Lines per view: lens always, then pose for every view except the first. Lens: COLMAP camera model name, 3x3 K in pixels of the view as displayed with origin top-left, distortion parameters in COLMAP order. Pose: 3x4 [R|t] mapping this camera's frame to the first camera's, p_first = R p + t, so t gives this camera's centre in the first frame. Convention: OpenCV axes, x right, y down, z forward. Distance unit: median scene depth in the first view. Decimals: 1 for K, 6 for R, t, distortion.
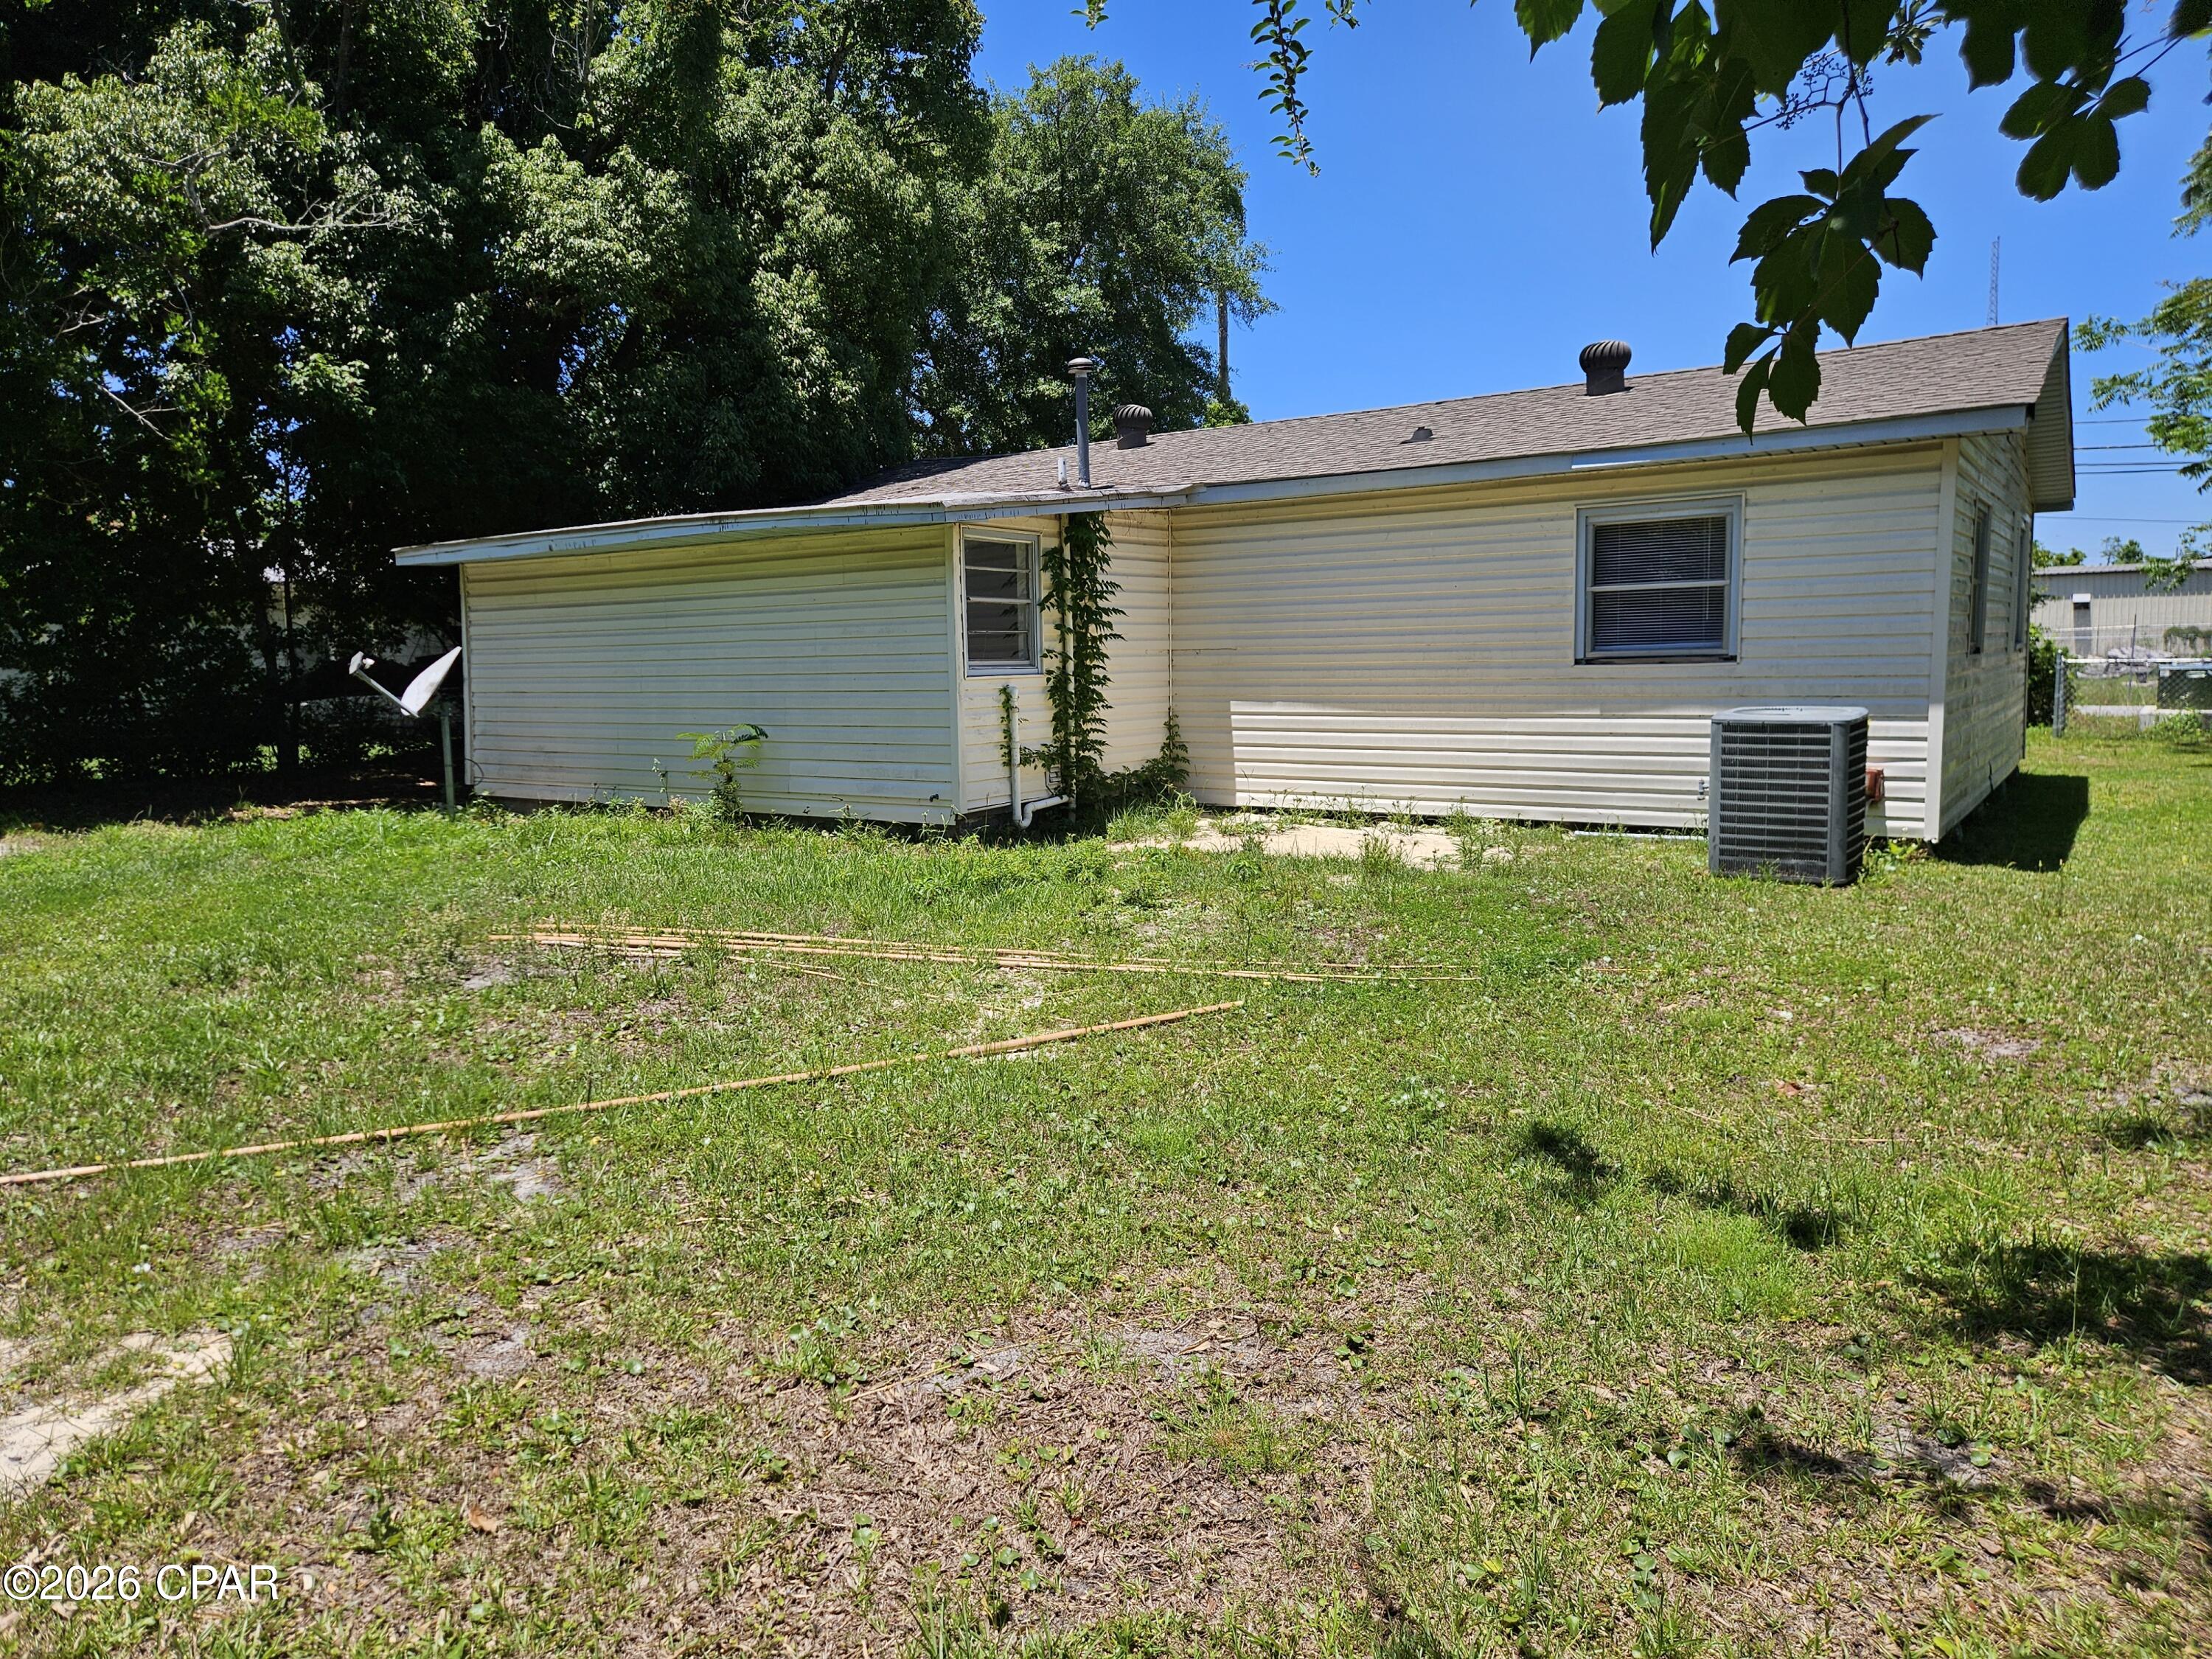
lens RADIAL K [[1486.1, 0, 1089.8], [0, 1486.1, 818.1], [0, 0, 1]] dist [0.081276, -0.056933]
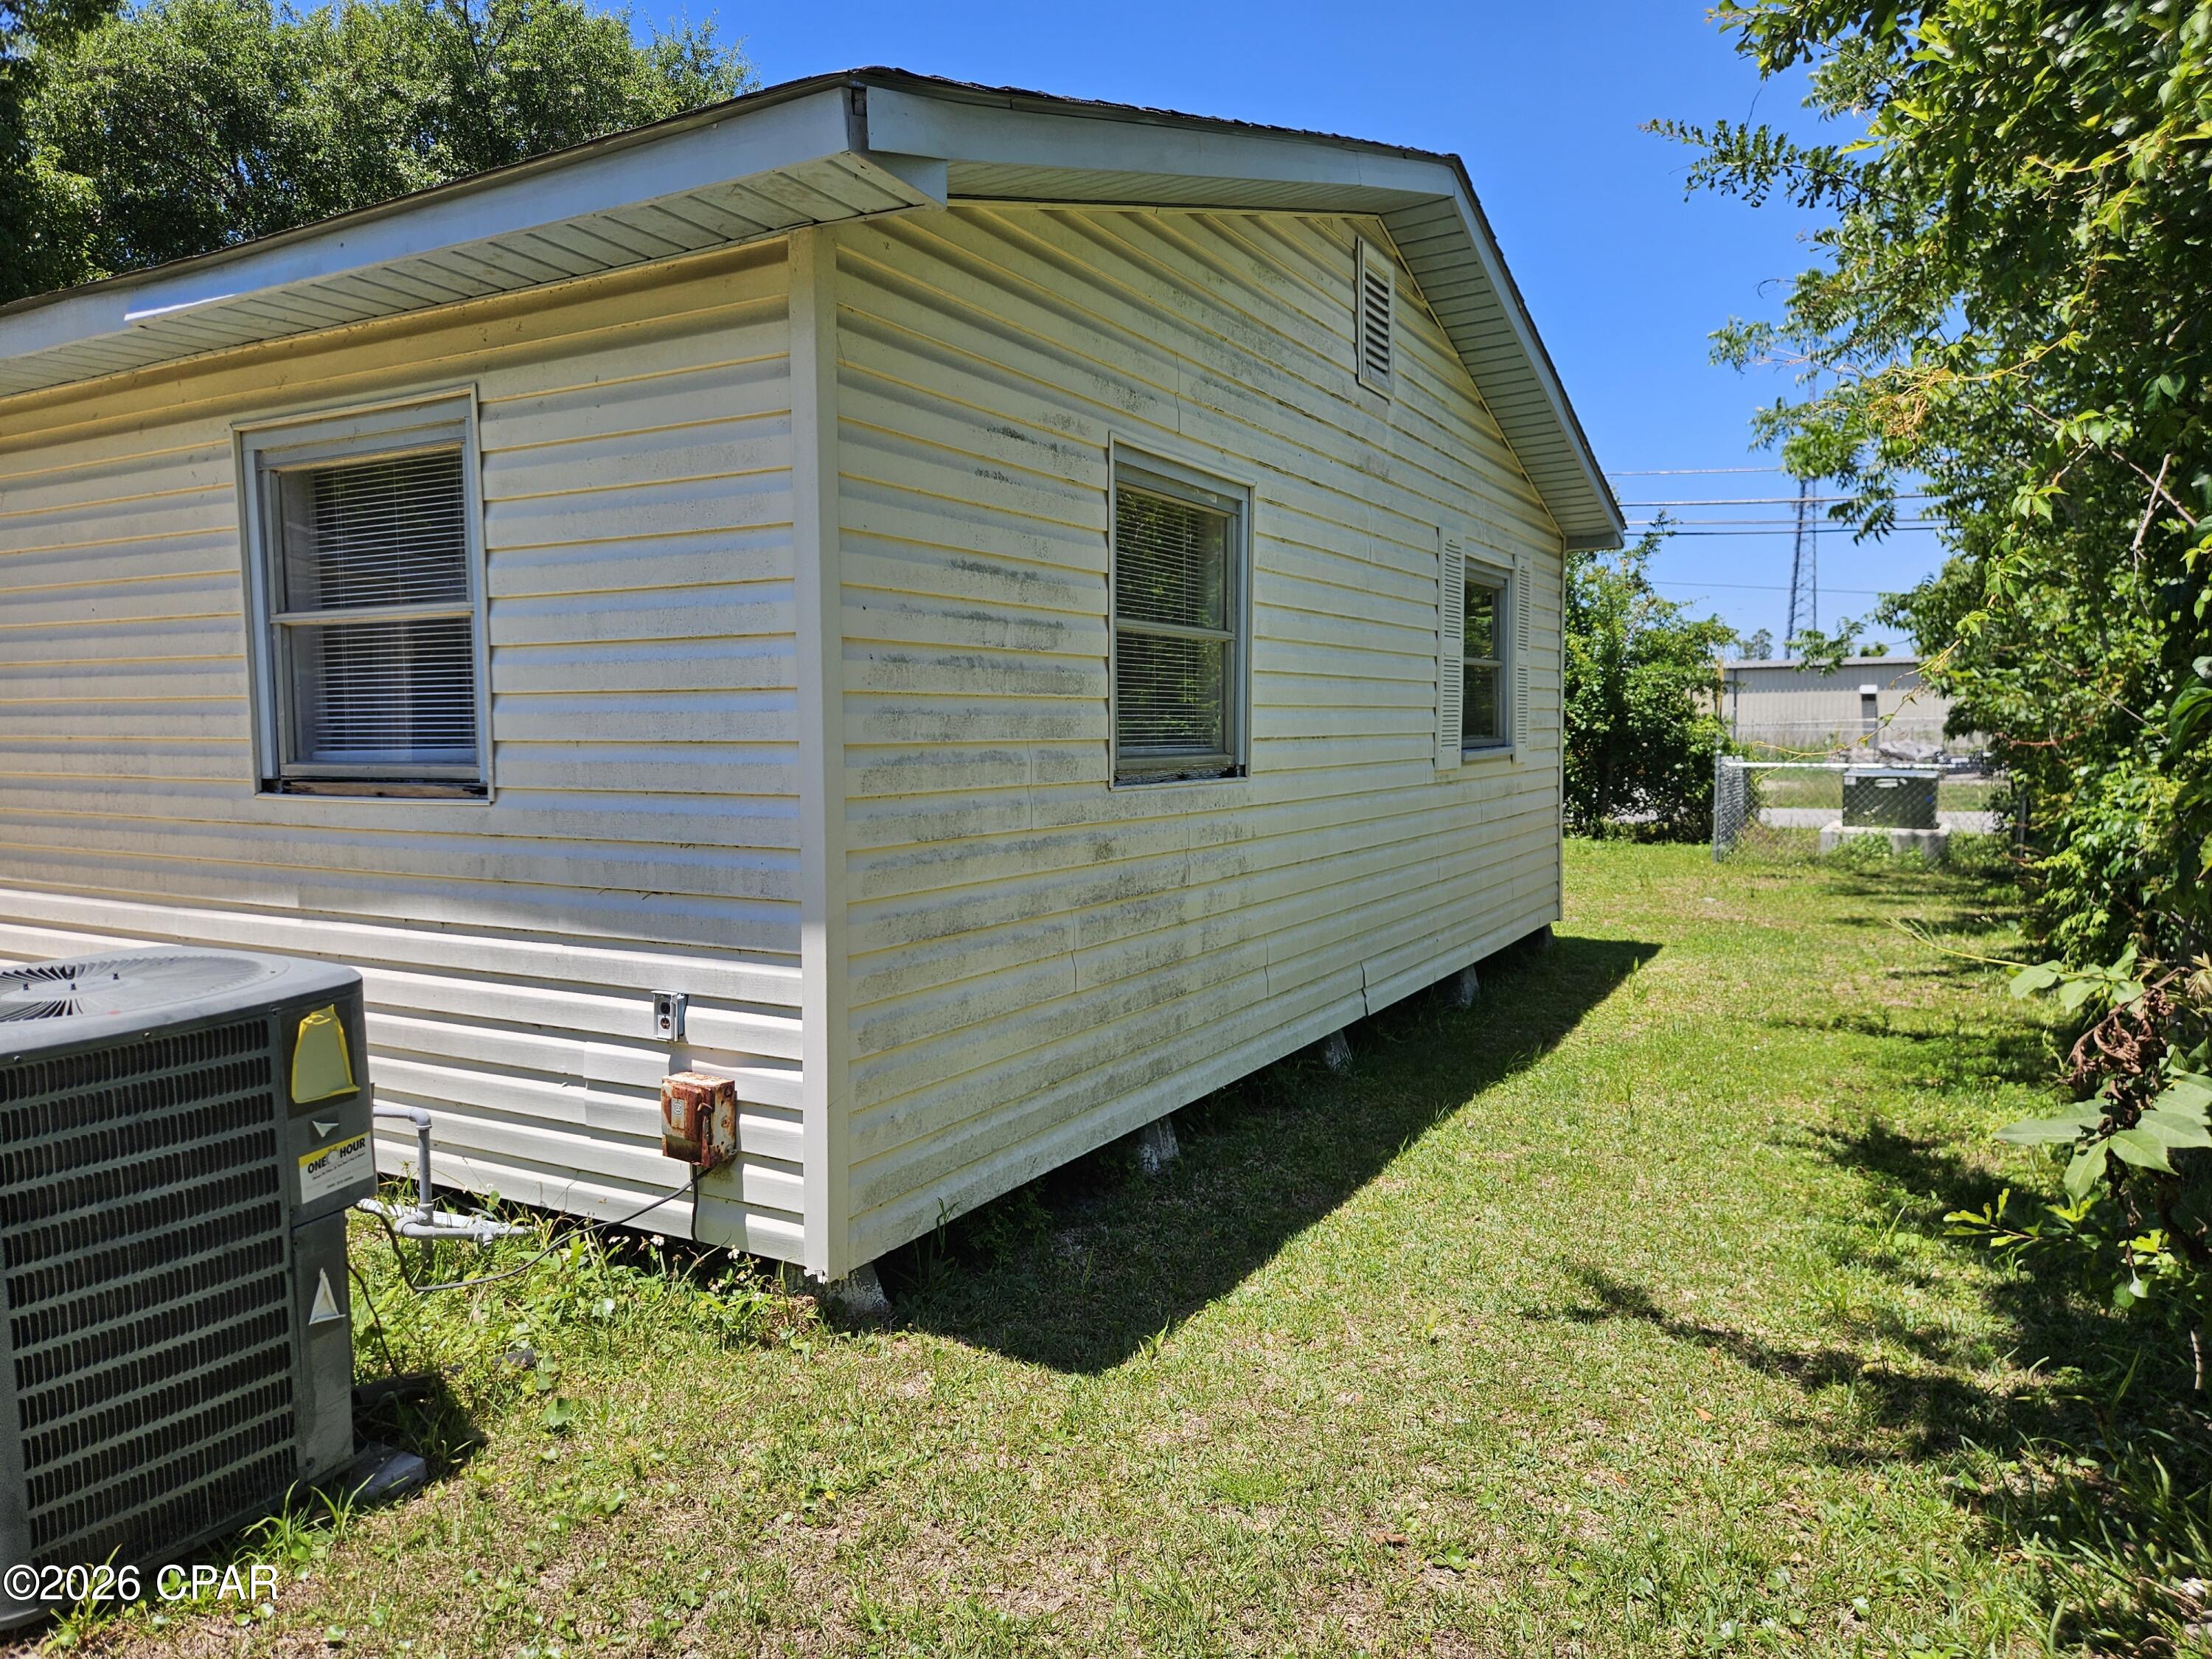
lens RADIAL K [[1486.1, 0, 1089.8], [0, 1486.1, 818.1], [0, 0, 1]] dist [0.081276, -0.056933]
pose [[0.996421, 0.009623, 0.083975, 0.527773], [-0.005490, 0.998768, -0.049314, -0.074588], [-0.084346, 0.048677, 0.995247, 0.544842]]
